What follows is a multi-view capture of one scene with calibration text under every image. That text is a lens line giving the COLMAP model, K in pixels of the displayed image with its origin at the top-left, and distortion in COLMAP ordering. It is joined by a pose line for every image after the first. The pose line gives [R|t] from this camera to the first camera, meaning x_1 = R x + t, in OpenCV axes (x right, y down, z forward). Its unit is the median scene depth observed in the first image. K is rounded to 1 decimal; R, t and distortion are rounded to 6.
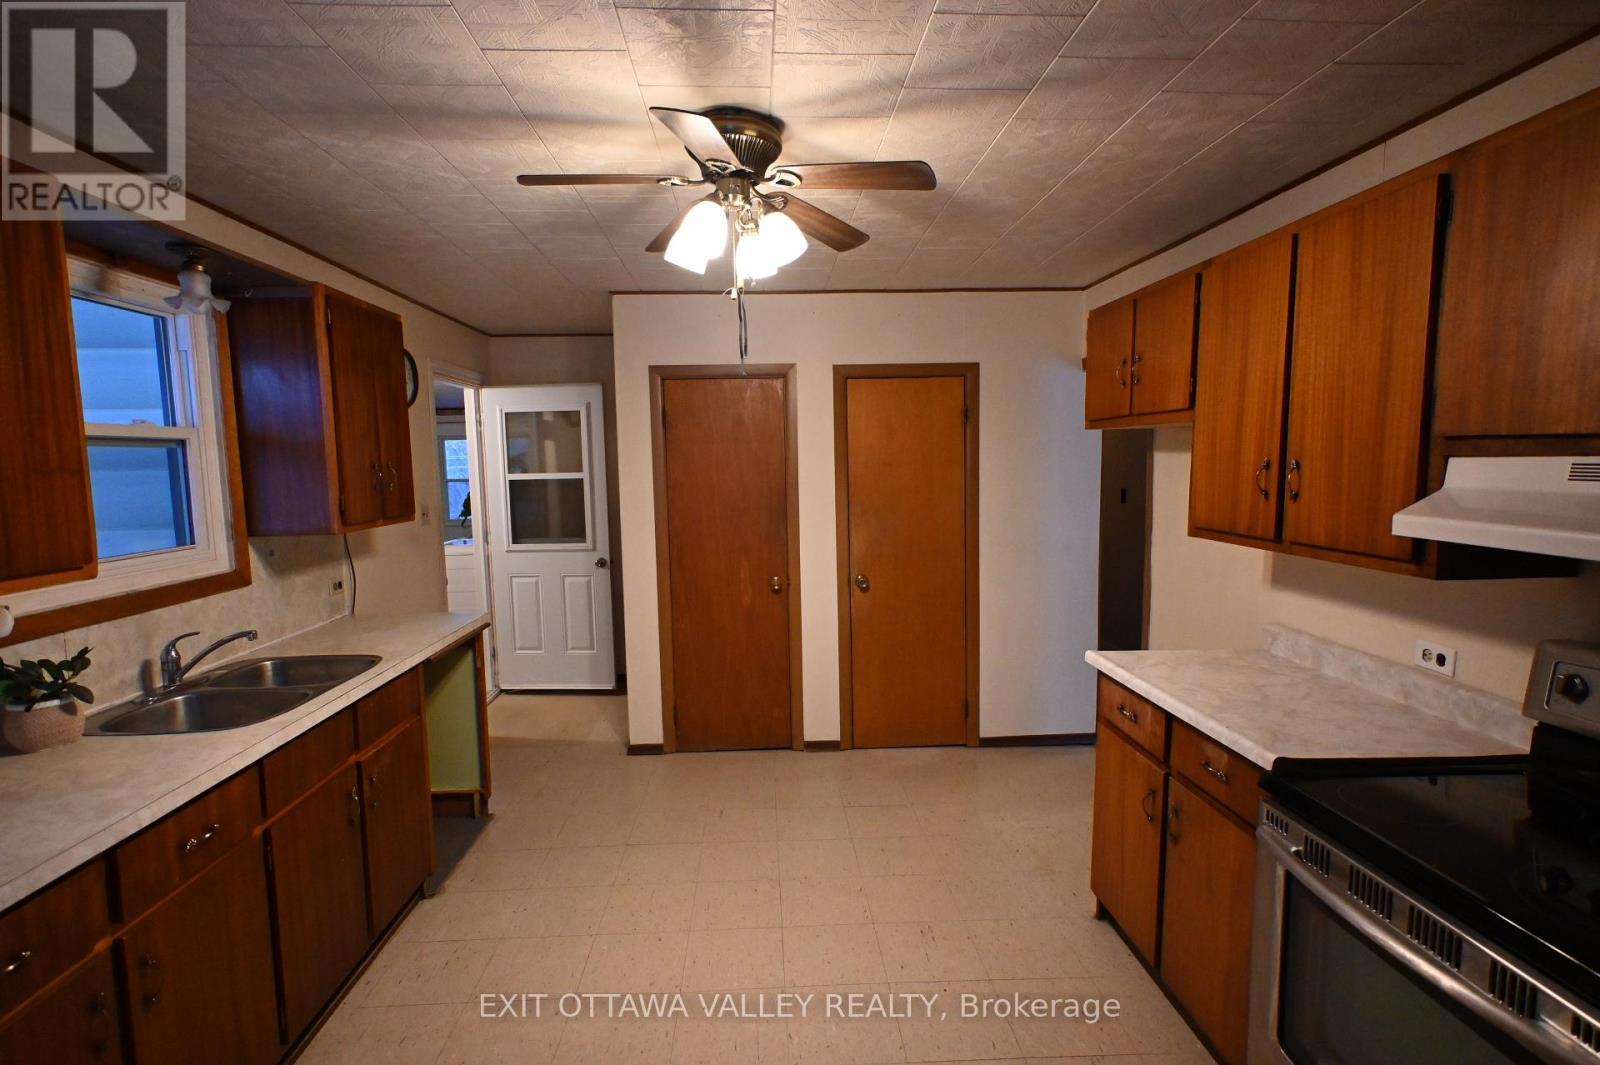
lens RADIAL K [[779.5, 0, 800.1], [0, 779.5, 532.3], [0, 0, 1]] dist [-0.012027, 0.000459]
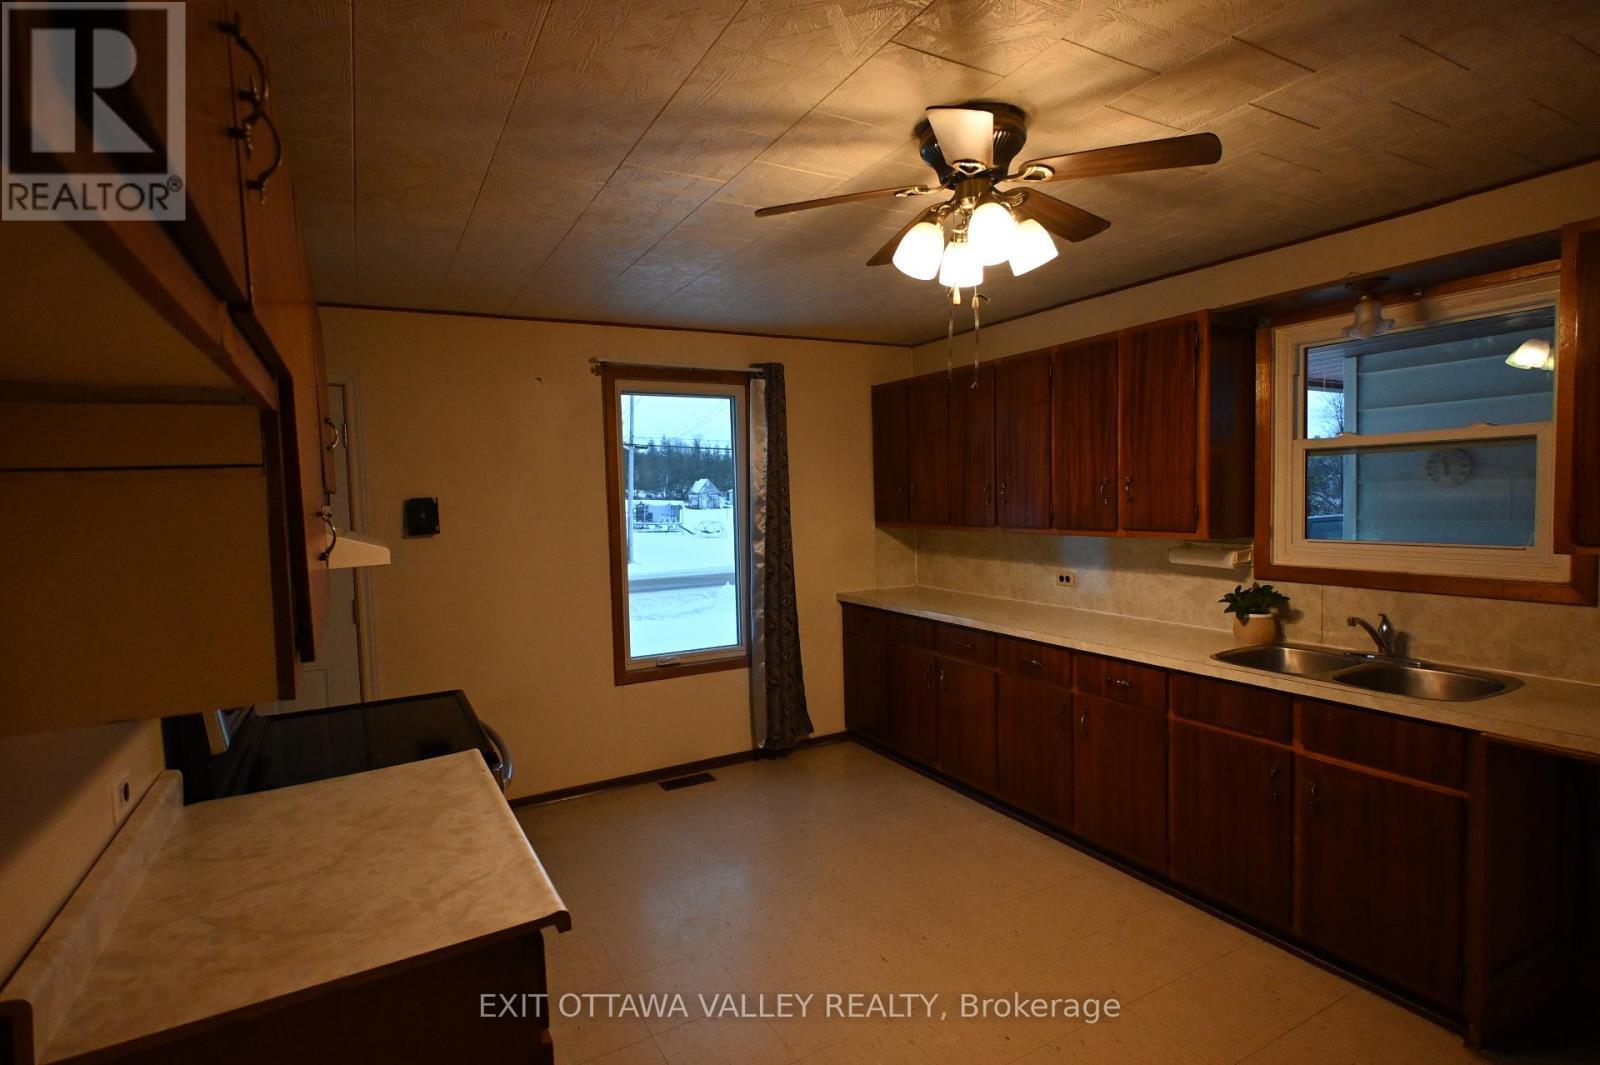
lens RADIAL K [[779.5, 0, 801.9], [0, 779.5, 540.5], [0, 0, 1]] dist [-0.012027, 0.000459]
pose [[-0.898596, 0.066721, -0.433674, 0.400241], [0.000639, 0.988569, 0.150766, -0.125996], [0.438776, 0.135201, -0.888367, 1.351617]]
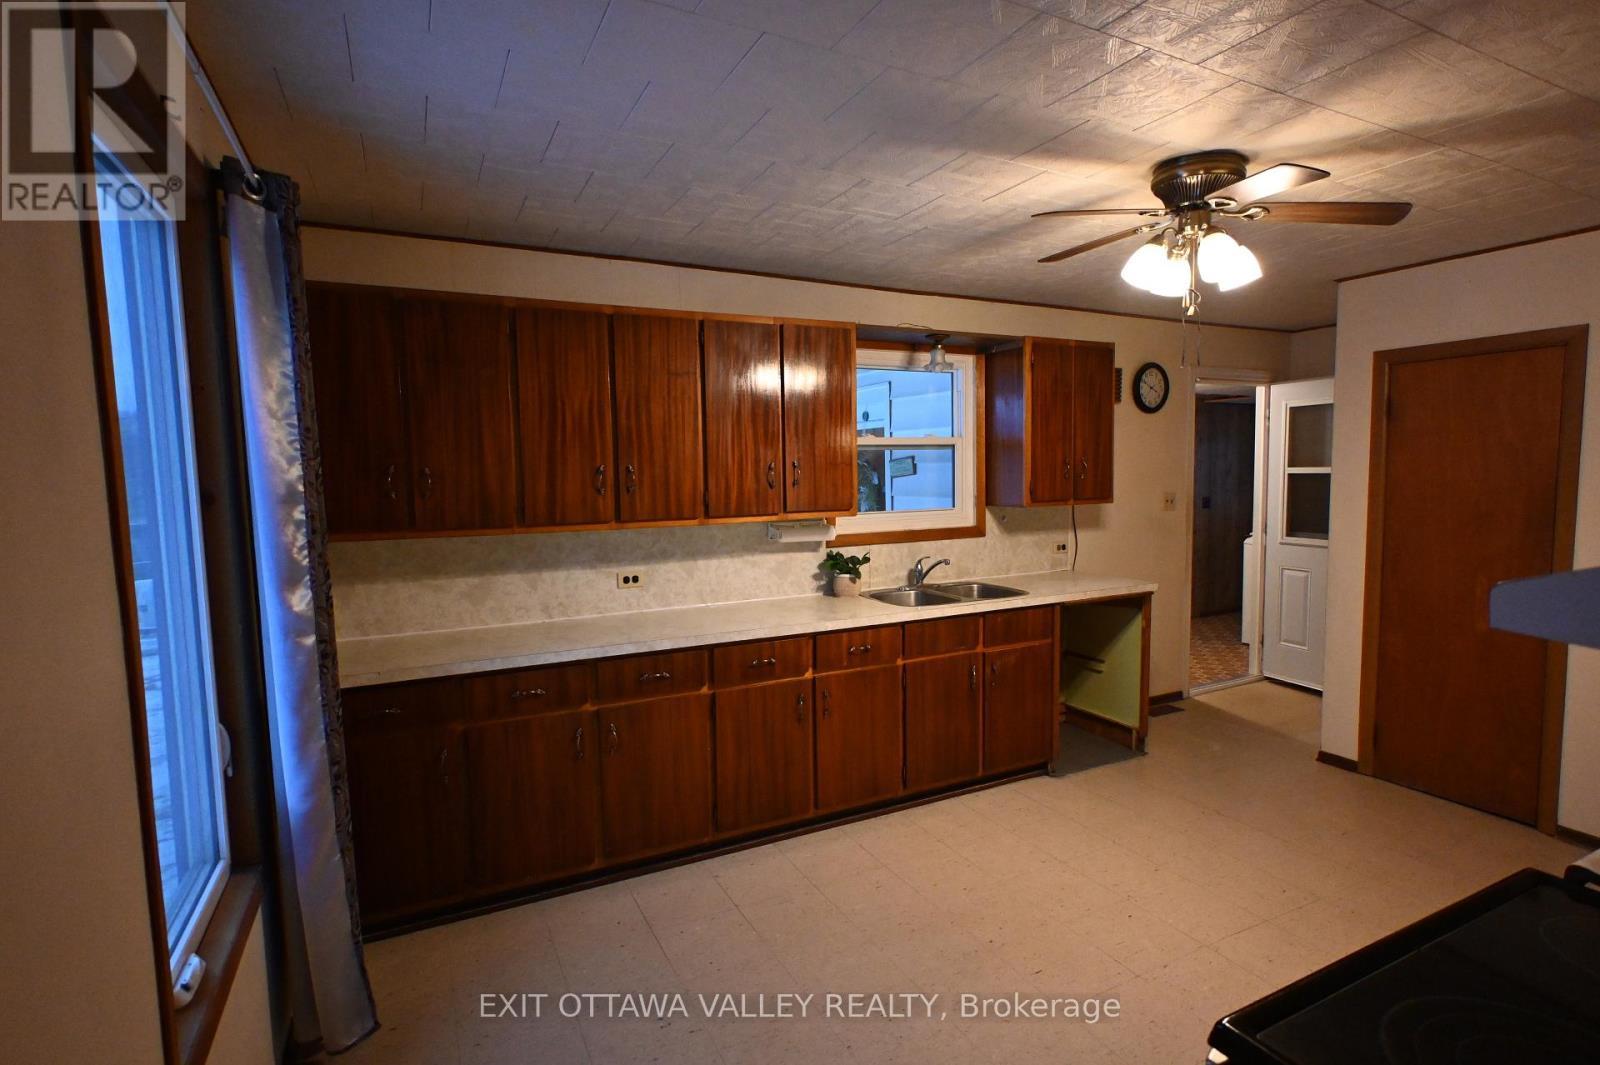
lens RADIAL K [[779.5, 0, 800.3], [0, 779.5, 531.9], [0, 0, 1]] dist [-0.012027, 0.000459]
pose [[0.399973, 0.083403, -0.912724, 0.578168], [-0.074782, 0.995500, 0.058196, -0.004972], [0.913471, 0.044978, 0.404410, 0.021899]]
